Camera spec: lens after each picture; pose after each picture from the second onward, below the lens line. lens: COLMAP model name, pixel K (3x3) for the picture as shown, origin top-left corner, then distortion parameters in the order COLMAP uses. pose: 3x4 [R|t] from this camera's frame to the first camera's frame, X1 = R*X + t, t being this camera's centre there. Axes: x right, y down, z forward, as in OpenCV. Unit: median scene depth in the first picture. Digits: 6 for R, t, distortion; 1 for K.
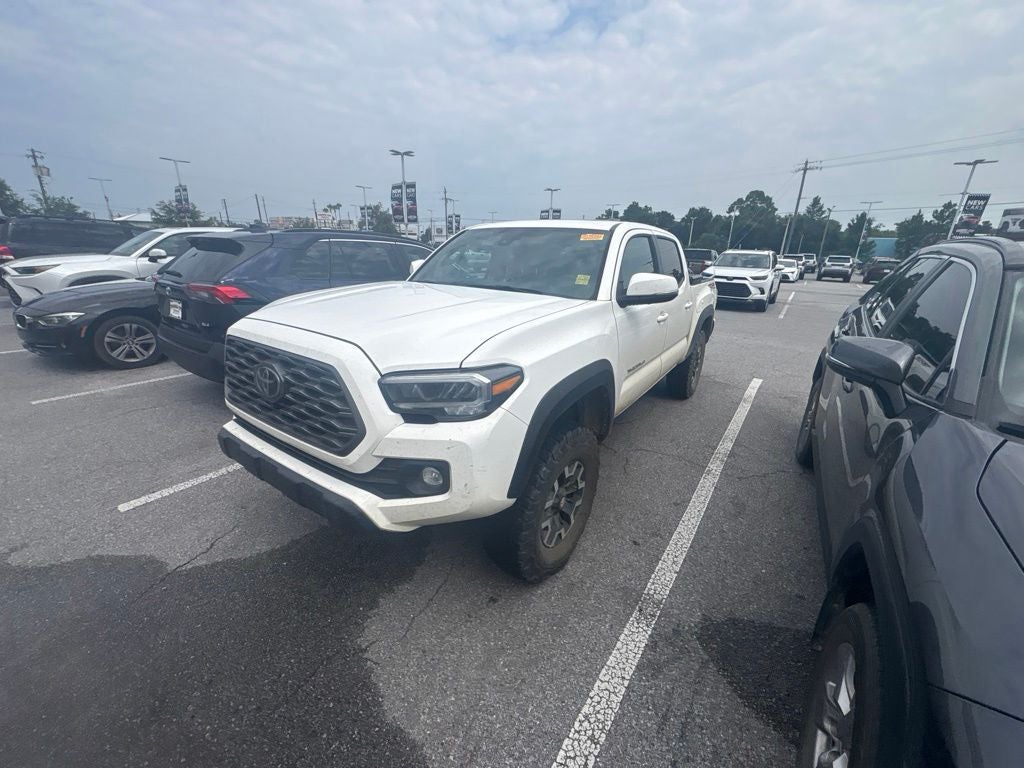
lens RADIAL K [[406.5, 0, 511.7], [0, 406.5, 384.8], [0, 0, 1]] dist [-0.001020, 0.000024]
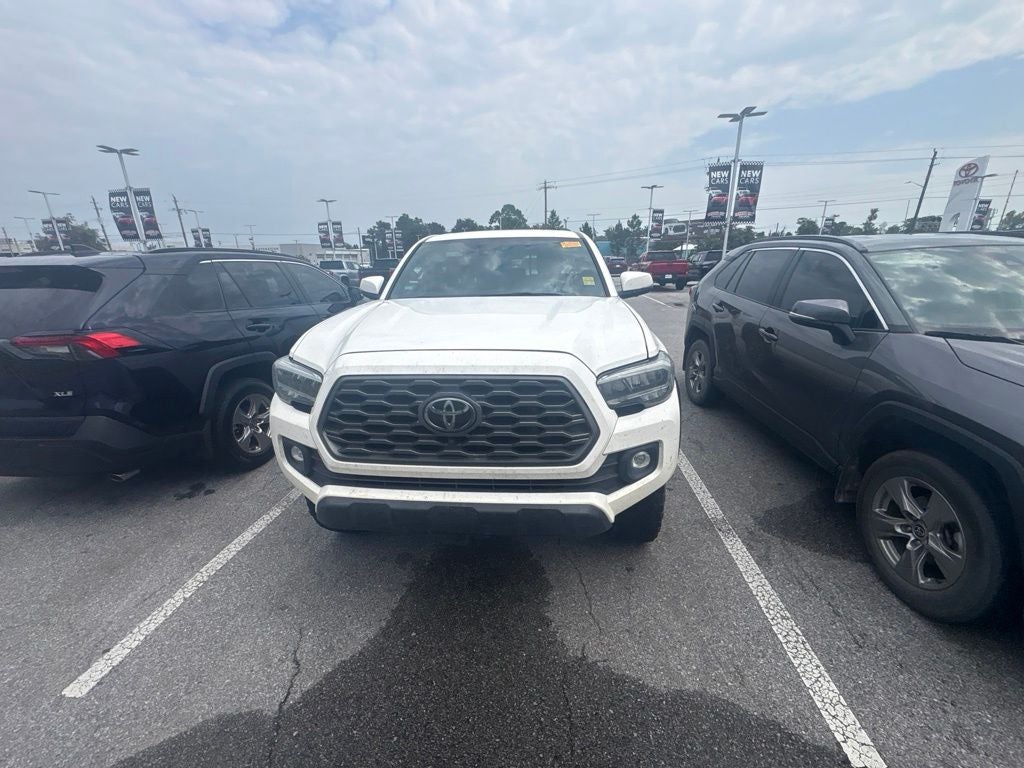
lens RADIAL K [[406.3, 0, 513.3], [0, 406.3, 384.6], [0, 0, 1]] dist [0.000354, -0.000617]
pose [[0.868250, -0.189895, 0.458347, -0.469474], [0.201378, 0.979214, 0.024221, -0.034613], [-0.453420, 0.071271, 0.888443, 0.080542]]
